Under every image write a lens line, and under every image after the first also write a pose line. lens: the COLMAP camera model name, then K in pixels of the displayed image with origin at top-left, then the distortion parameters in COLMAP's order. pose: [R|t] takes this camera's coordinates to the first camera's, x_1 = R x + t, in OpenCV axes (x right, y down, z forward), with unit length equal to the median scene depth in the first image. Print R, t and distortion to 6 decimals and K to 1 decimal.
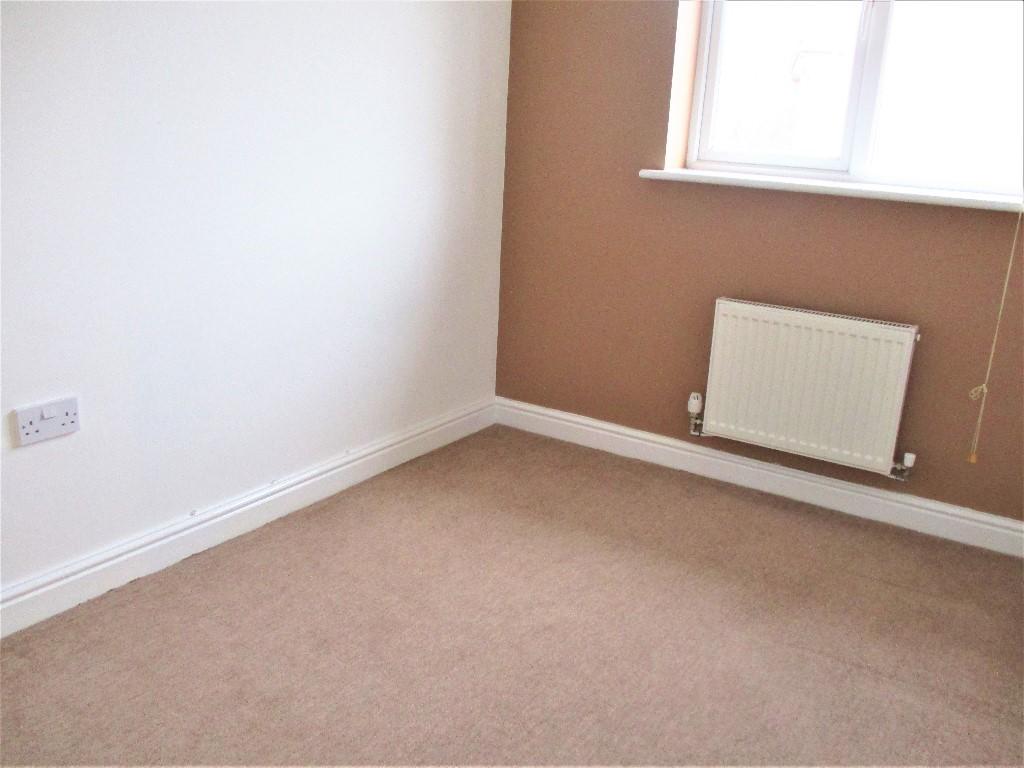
lens RADIAL K [[895.8, 0, 509.7], [0, 895.8, 387.5], [0, 0, 1]] dist [-0.021516, -0.010938]
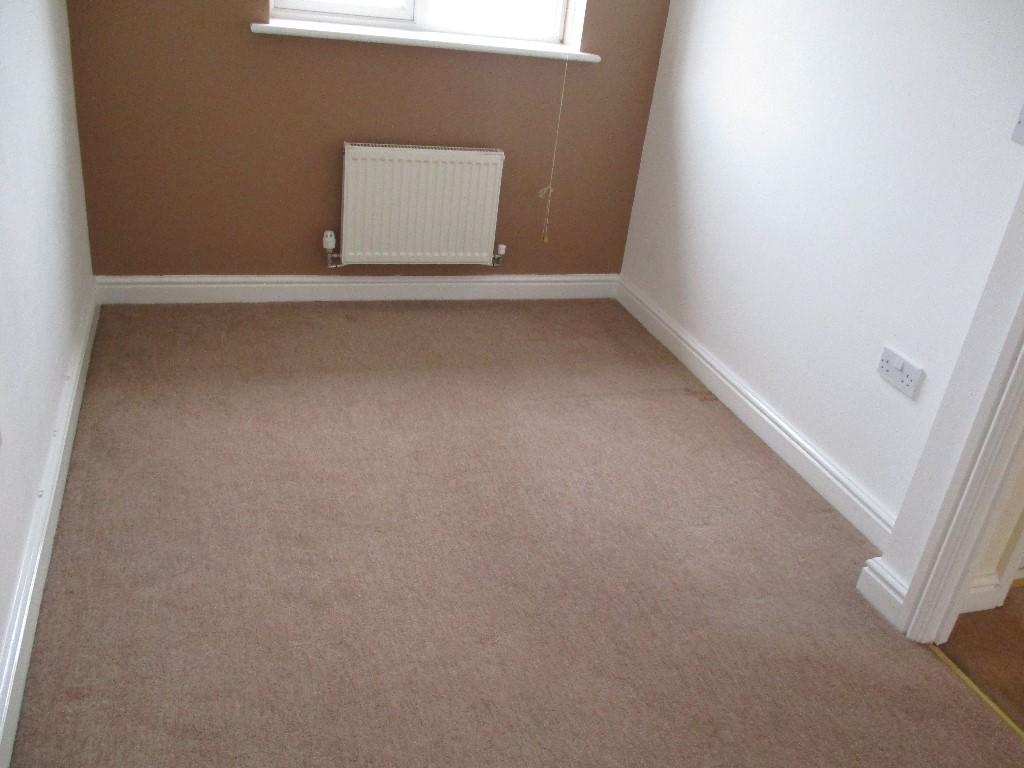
lens RADIAL K [[895.8, 0, 509.3], [0, 895.8, 381.6], [0, 0, 1]] dist [-0.021516, -0.010938]
pose [[0.628246, -0.319407, 0.709427, -0.516300], [0.141127, 0.943501, 0.299816, -0.122255], [-0.765108, -0.088239, 0.637827, 0.095063]]
